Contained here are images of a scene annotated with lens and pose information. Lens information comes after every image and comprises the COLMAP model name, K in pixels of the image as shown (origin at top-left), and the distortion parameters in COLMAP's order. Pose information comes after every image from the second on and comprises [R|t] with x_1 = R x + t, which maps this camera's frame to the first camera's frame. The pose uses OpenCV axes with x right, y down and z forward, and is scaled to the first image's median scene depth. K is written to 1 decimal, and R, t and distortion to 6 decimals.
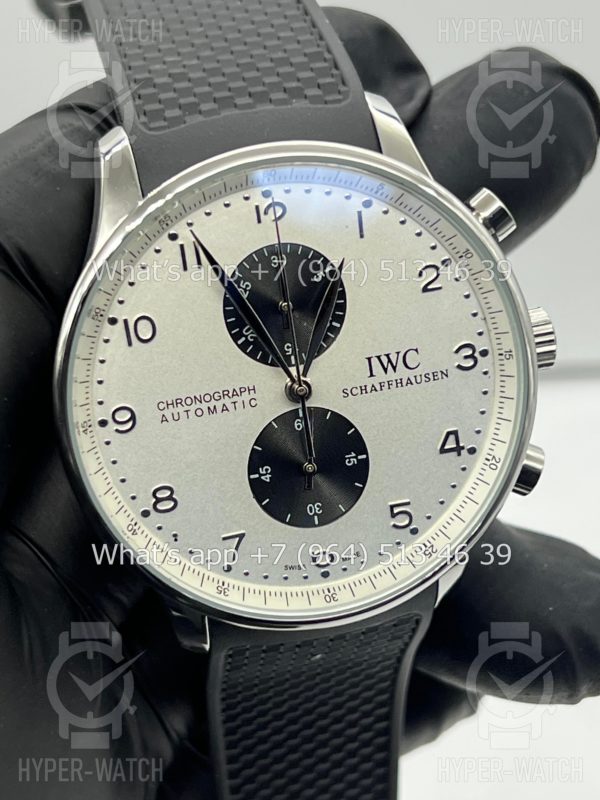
lens RADIAL K [[1849.7, 0, 296.2], [0, 1849.7, 391.7], [0, 0, 1]] dist [0.180552, 0.000000]
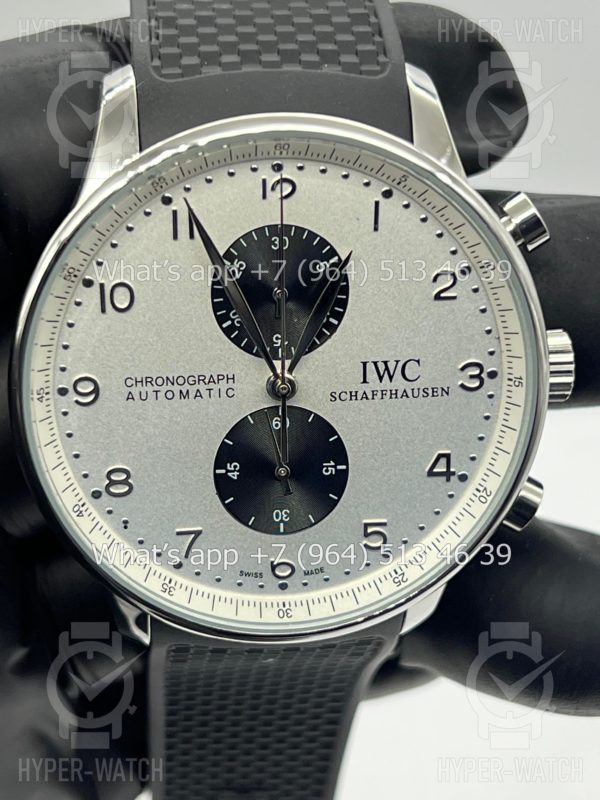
lens RADIAL K [[1849.7, 0, 299.3], [0, 1849.7, 404.2], [0, 0, 1]] dist [0.180552, 0.000000]
pose [[0.987644, 0.152044, -0.037971, 0.045295], [-0.148868, 0.985948, 0.075798, -0.062027], [0.048962, -0.069209, 0.996400, 0.093084]]
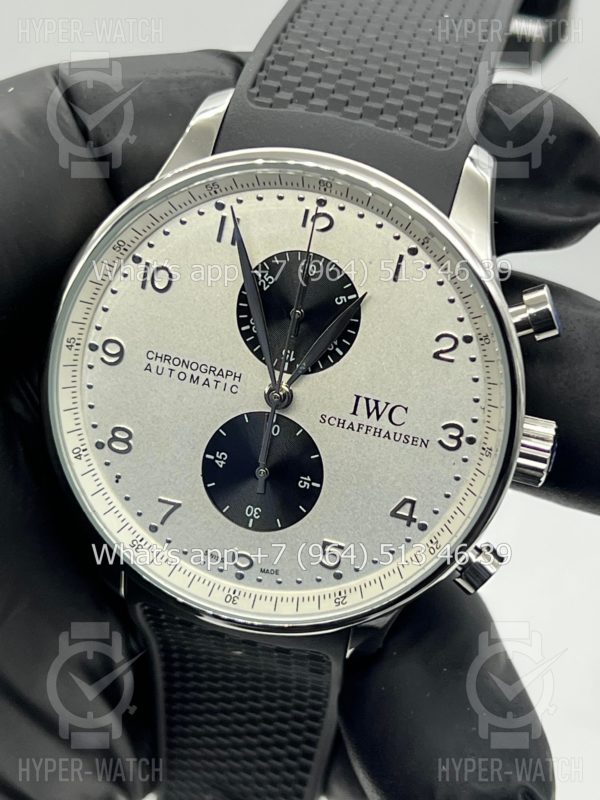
lens RADIAL K [[1849.7, 0, 303.2], [0, 1849.7, 403.6], [0, 0, 1]] dist [0.180552, 0.000000]
pose [[0.872123, 0.406896, -0.271730, 0.284338], [-0.401942, 0.912478, 0.076329, -0.078354], [0.279006, 0.042651, 0.959342, 0.042587]]
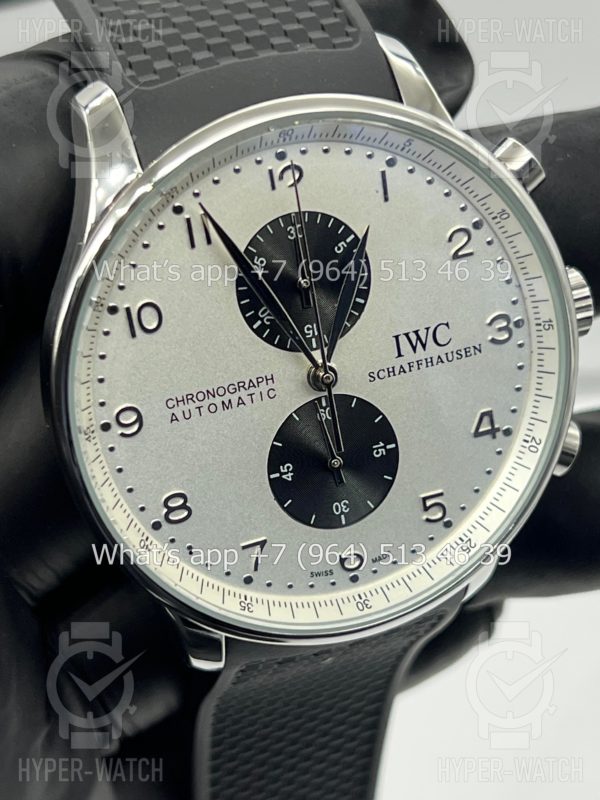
lens RADIAL K [[1849.7, 0, 298.1], [0, 1849.7, 402.4], [0, 0, 1]] dist [0.180552, 0.000000]
pose [[0.991338, -0.051016, 0.121024, -0.116847], [0.043848, 0.997163, 0.061175, -0.042960], [-0.123802, -0.055339, 0.990763, 0.122390]]
